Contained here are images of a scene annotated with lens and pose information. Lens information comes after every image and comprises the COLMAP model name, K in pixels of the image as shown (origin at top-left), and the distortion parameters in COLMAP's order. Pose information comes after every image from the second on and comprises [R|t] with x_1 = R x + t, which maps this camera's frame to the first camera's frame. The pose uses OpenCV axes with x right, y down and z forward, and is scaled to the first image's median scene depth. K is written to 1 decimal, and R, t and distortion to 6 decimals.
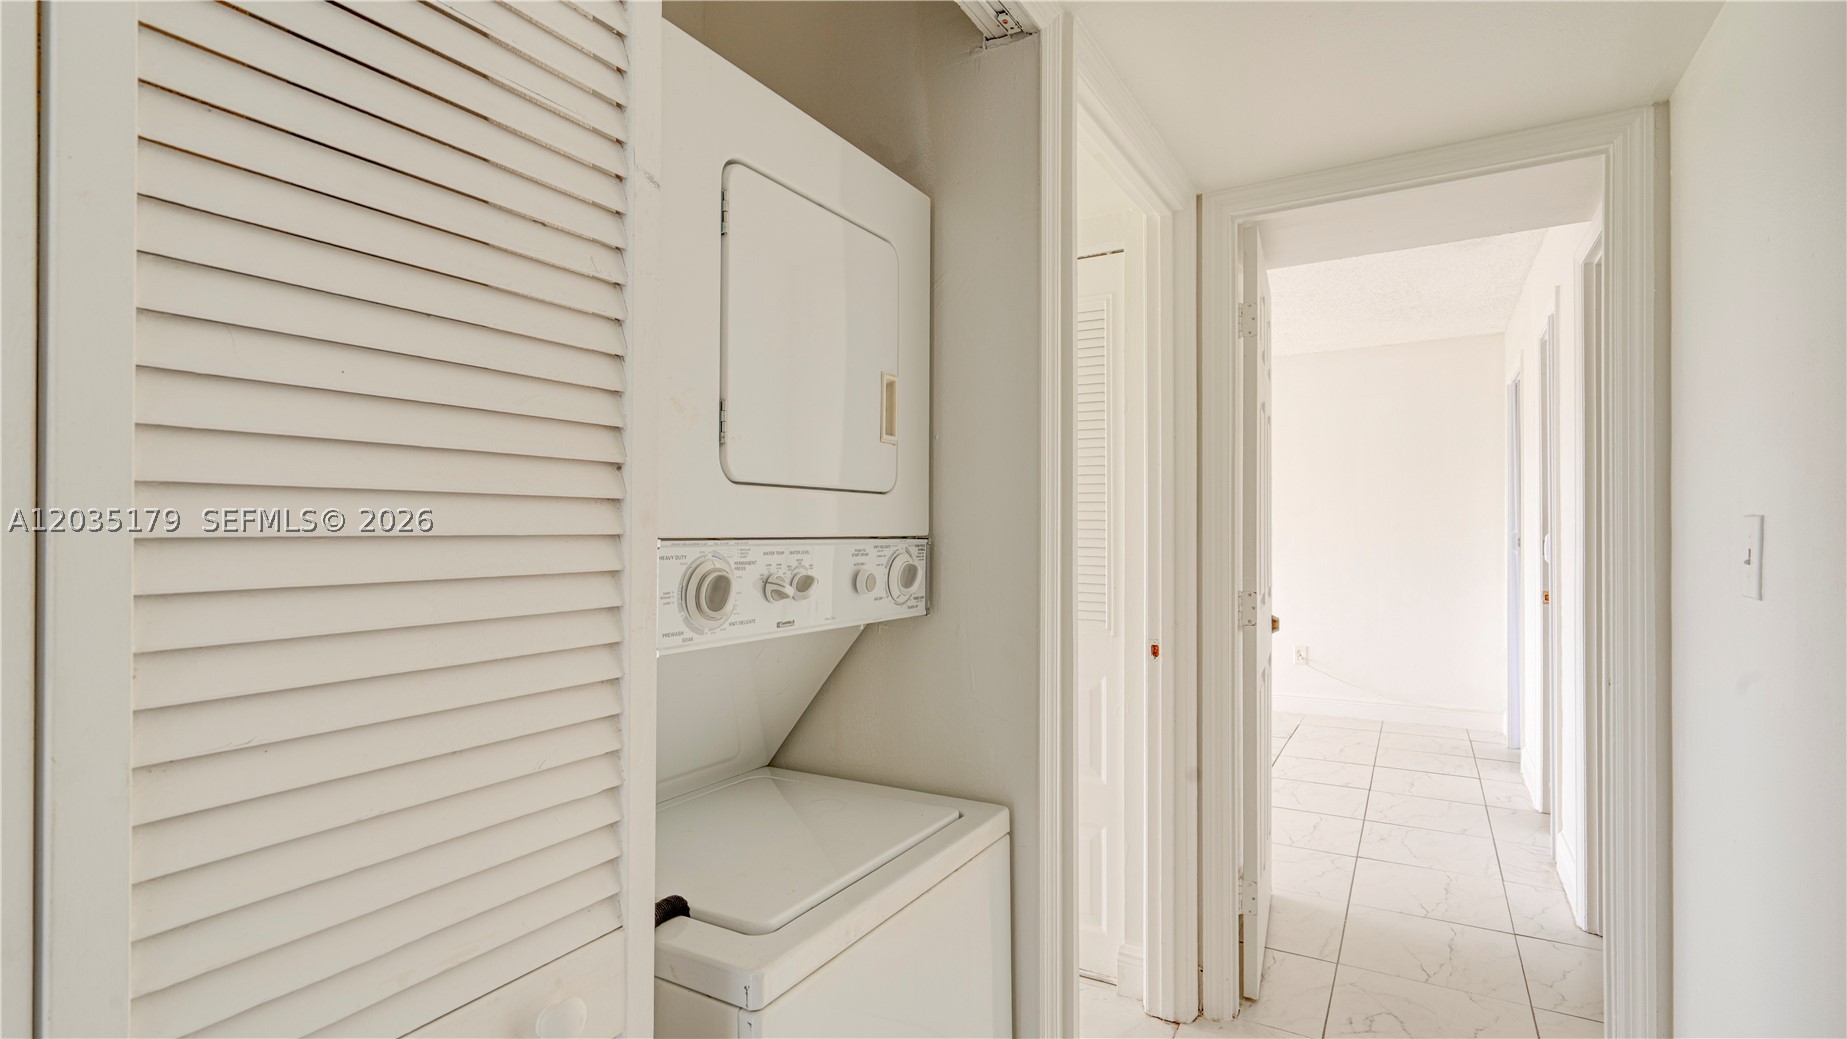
lens RADIAL K [[860.7, 0, 907.4], [0, 860.7, 524.3], [0, 0, 1]] dist [-0.034461, 0.009192]
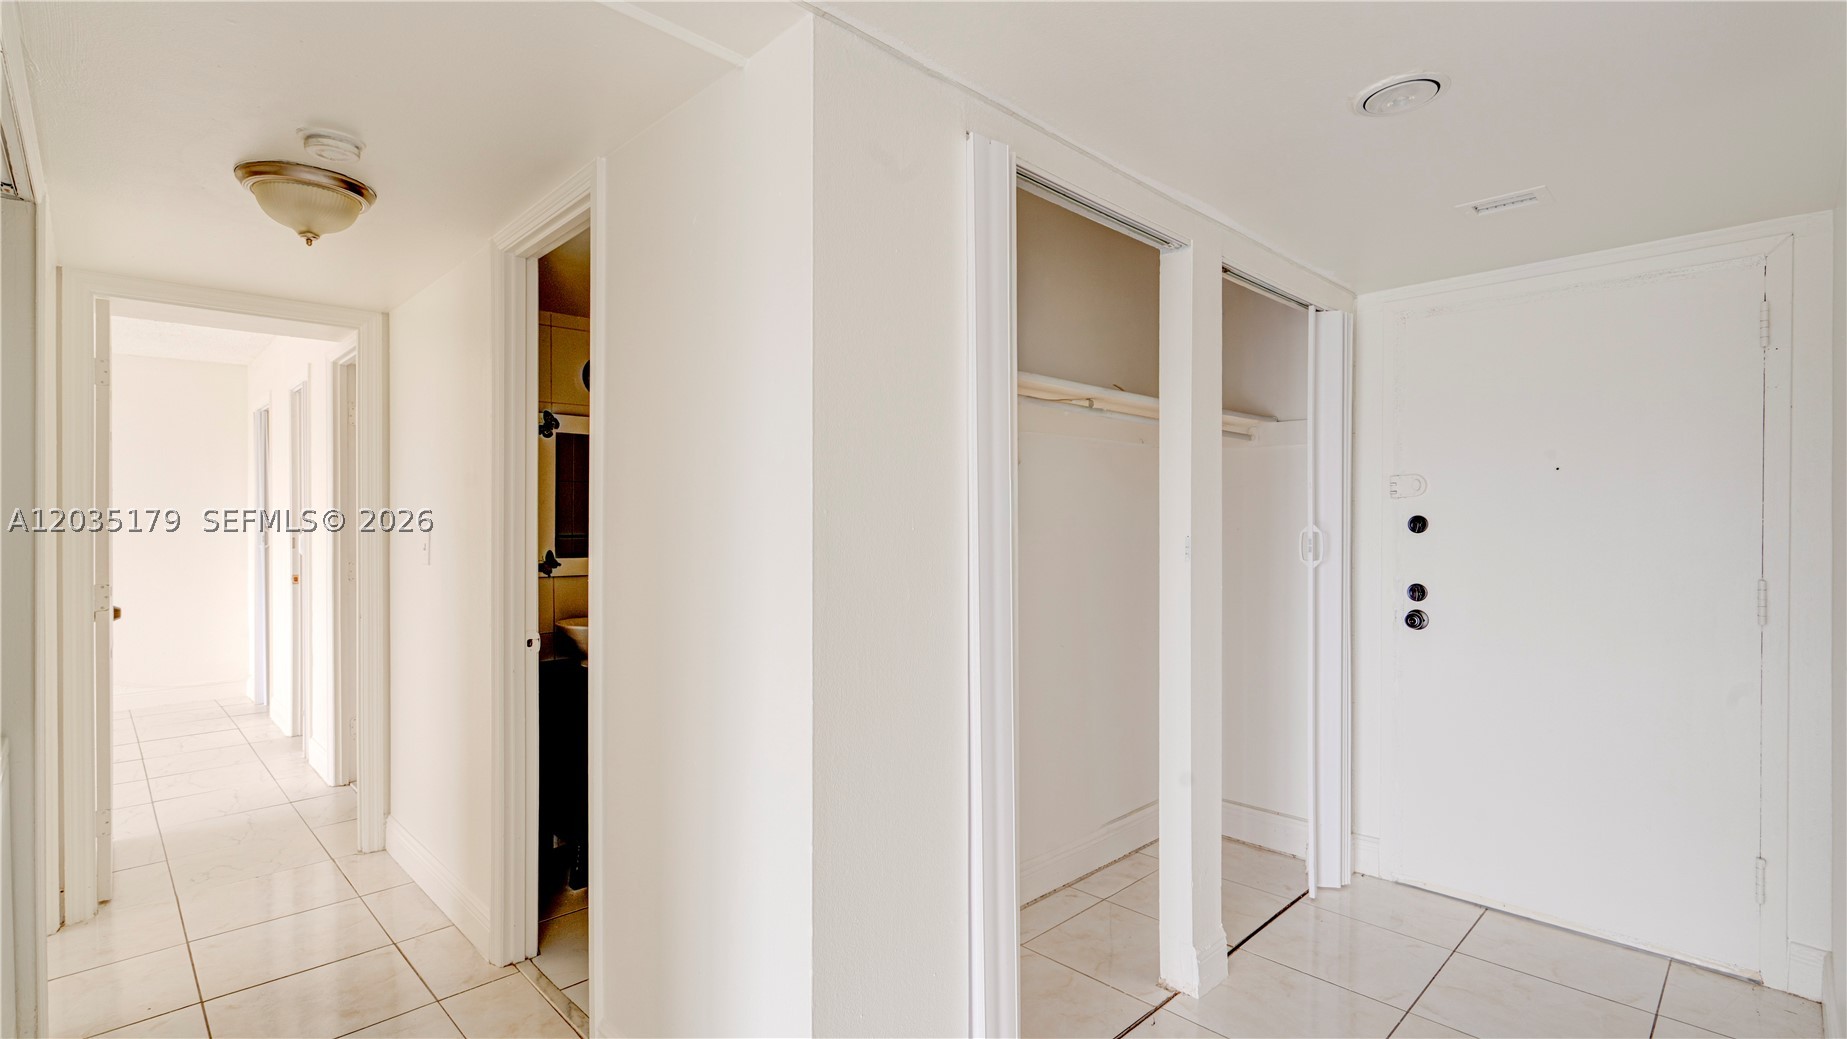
lens RADIAL K [[860.7, 0, 908.3], [0, 860.7, 526.5], [0, 0, 1]] dist [-0.034461, 0.009192]
pose [[0.249714, -0.004252, 0.968310, -0.493086], [-0.007004, 0.999956, 0.006197, -0.022793], [-0.968294, -0.008329, 0.249674, -0.466424]]
